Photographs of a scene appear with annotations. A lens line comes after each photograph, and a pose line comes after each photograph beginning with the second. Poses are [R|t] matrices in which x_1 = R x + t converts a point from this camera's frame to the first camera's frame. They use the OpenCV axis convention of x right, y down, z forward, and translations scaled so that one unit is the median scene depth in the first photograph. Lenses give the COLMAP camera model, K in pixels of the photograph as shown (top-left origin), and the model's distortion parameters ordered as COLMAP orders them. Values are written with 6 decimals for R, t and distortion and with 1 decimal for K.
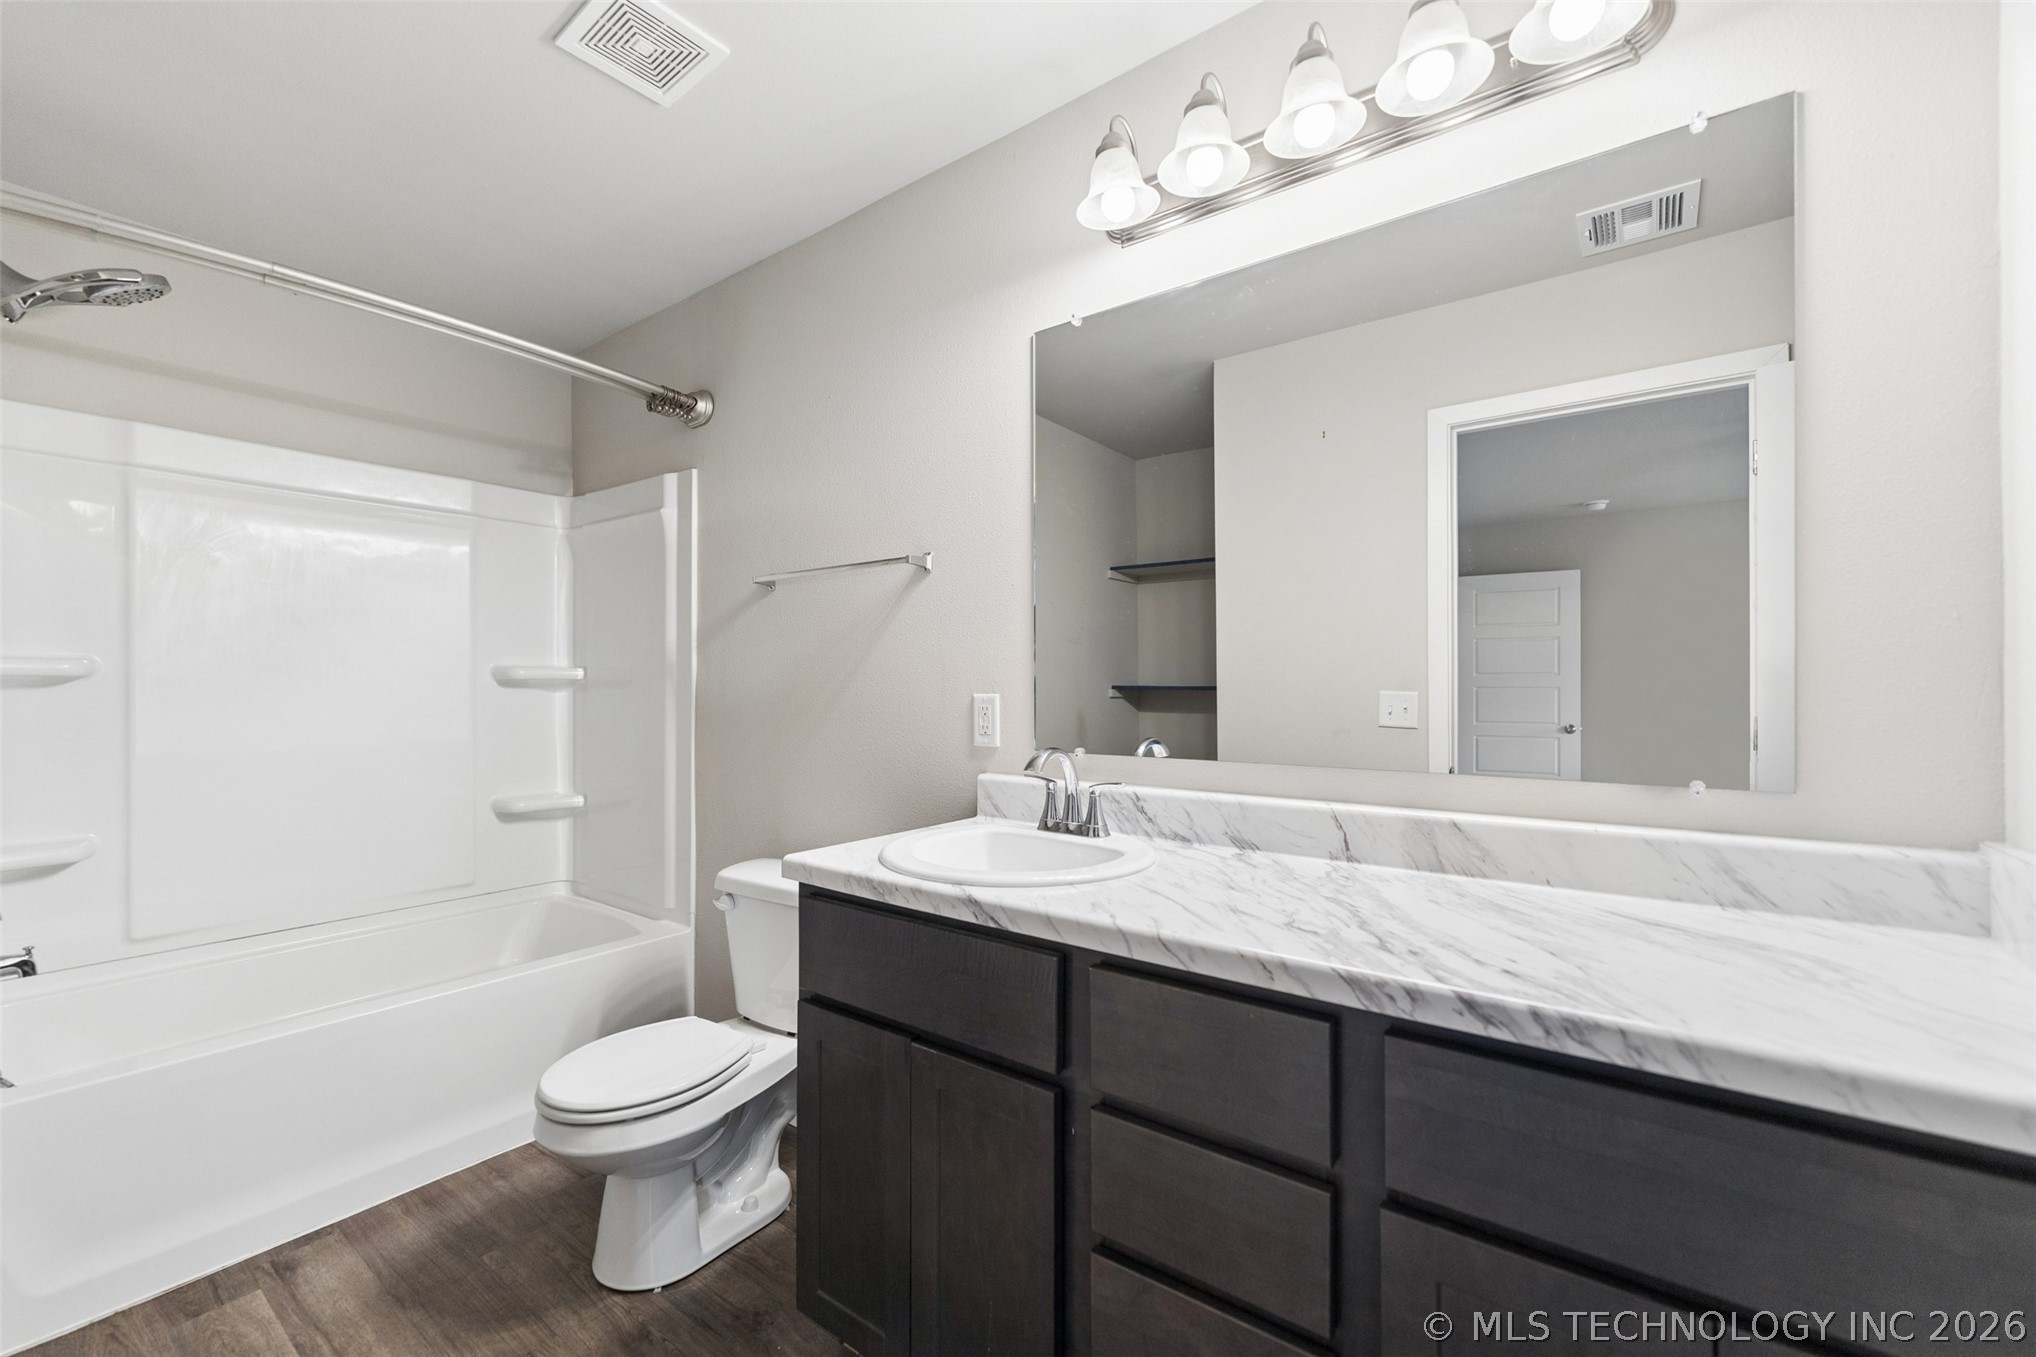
lens RADIAL K [[824.4, 0, 1018.0], [0, 824.4, 678.5], [0, 0, 1]] dist [0.000170, -0.000059]
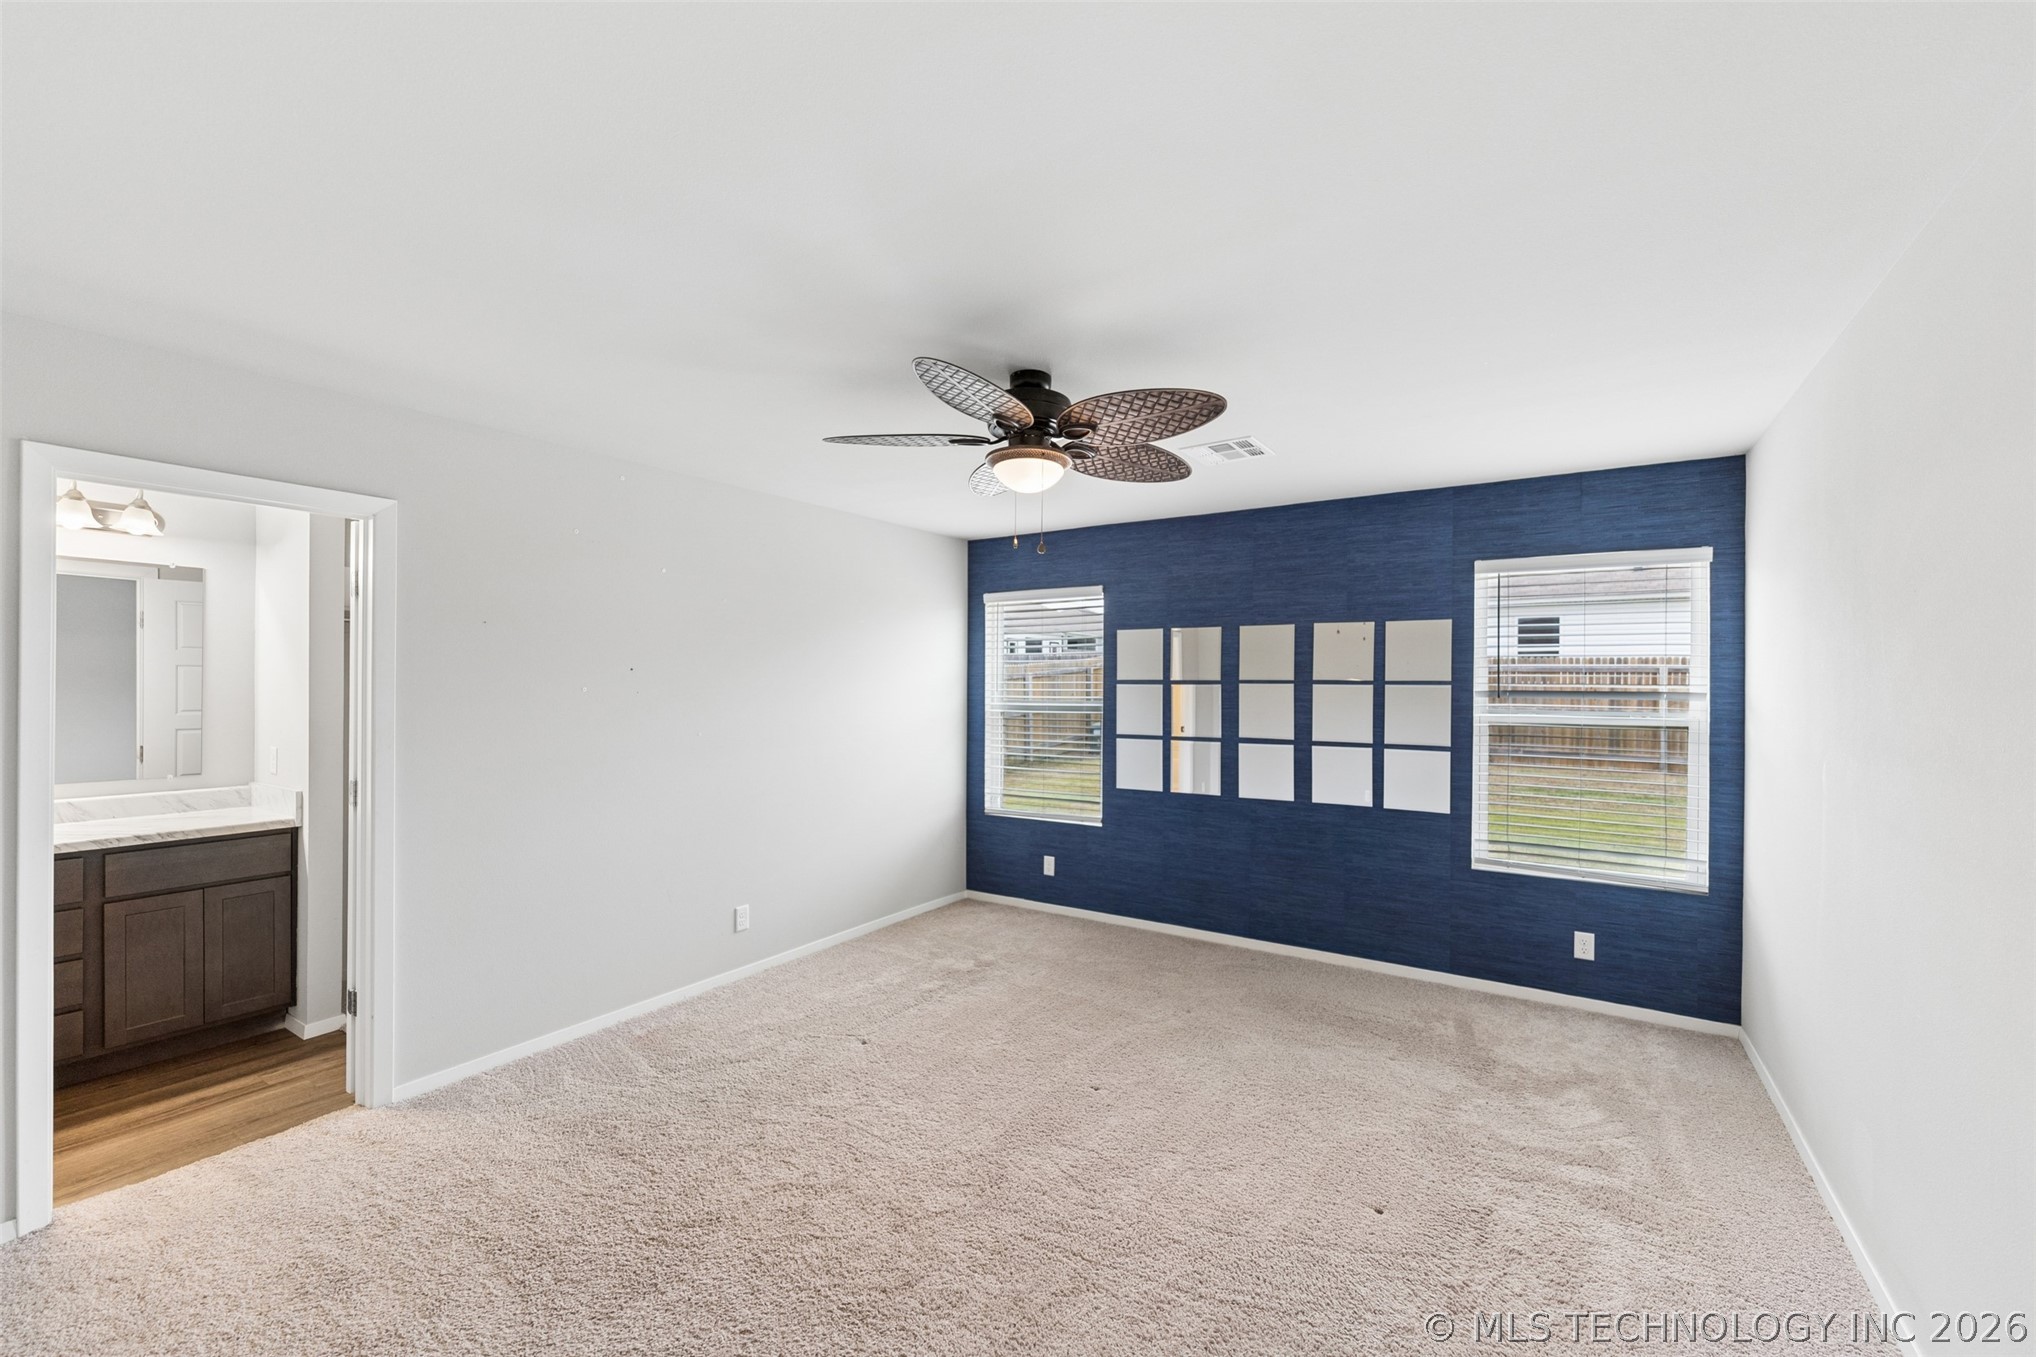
lens RADIAL K [[836.5, 0, 1004.4], [0, 836.5, 655.4], [0, 0, 1]] dist [0.001109, -0.000076]
pose [[-0.064527, 0.040520, 0.997093, -3.039829], [-0.010112, 0.999097, -0.041256, -0.268755], [-0.997865, -0.012744, -0.064059, -2.300579]]
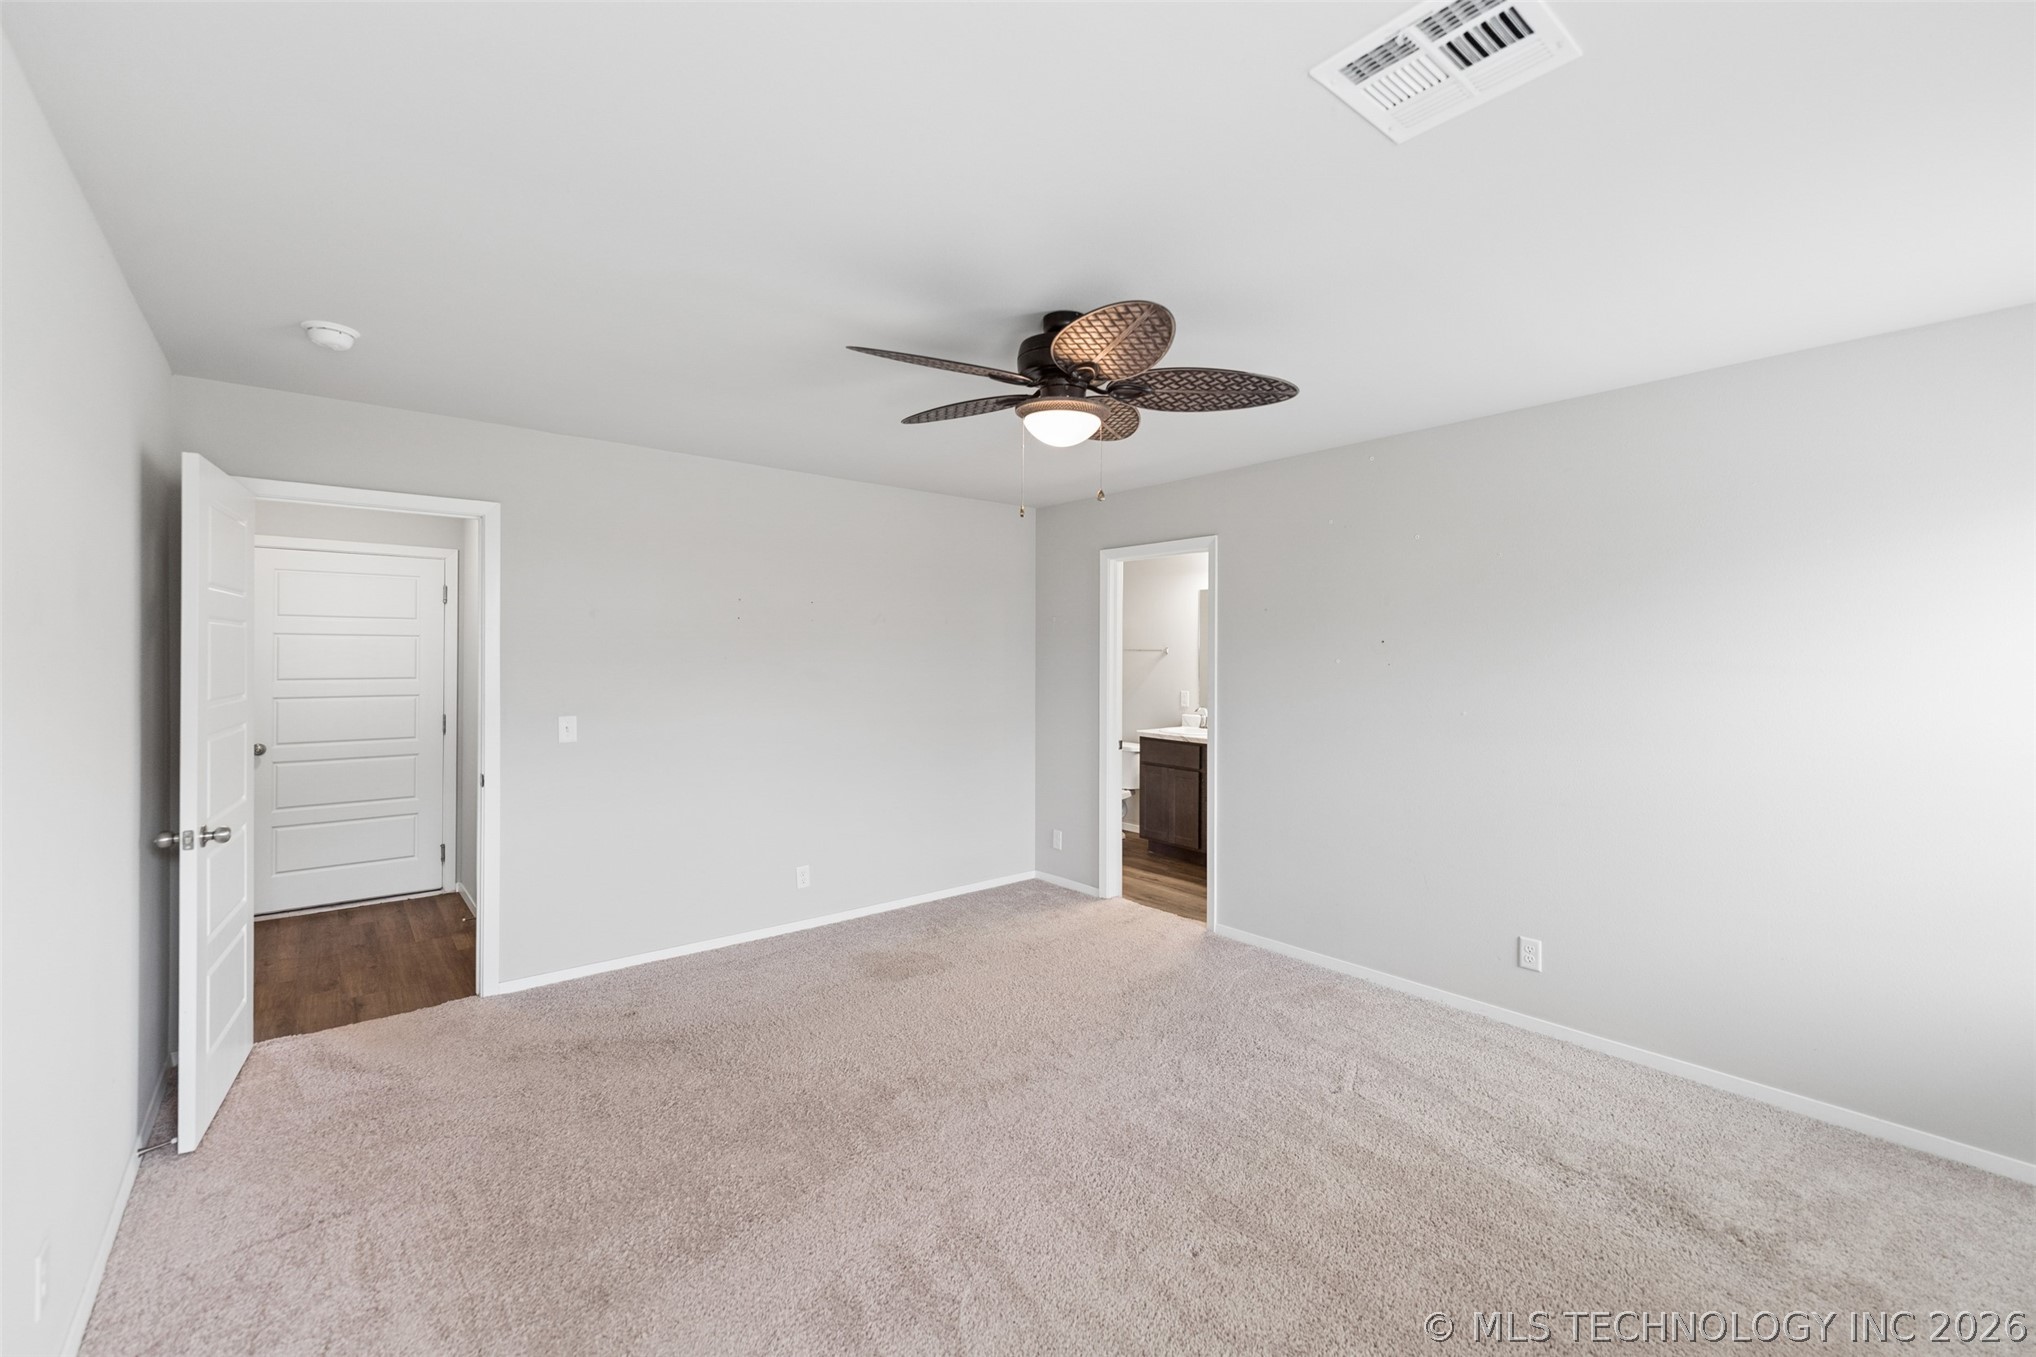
lens RADIAL K [[836.5, 0, 1004.4], [0, 836.5, 655.4], [0, 0, 1]] dist [0.001109, -0.000076]
pose [[0.970898, -0.004584, -0.239449, 0.133228], [0.007509, 0.999908, 0.011305, -0.340402], [0.239375, -0.012774, 0.970843, -5.006762]]
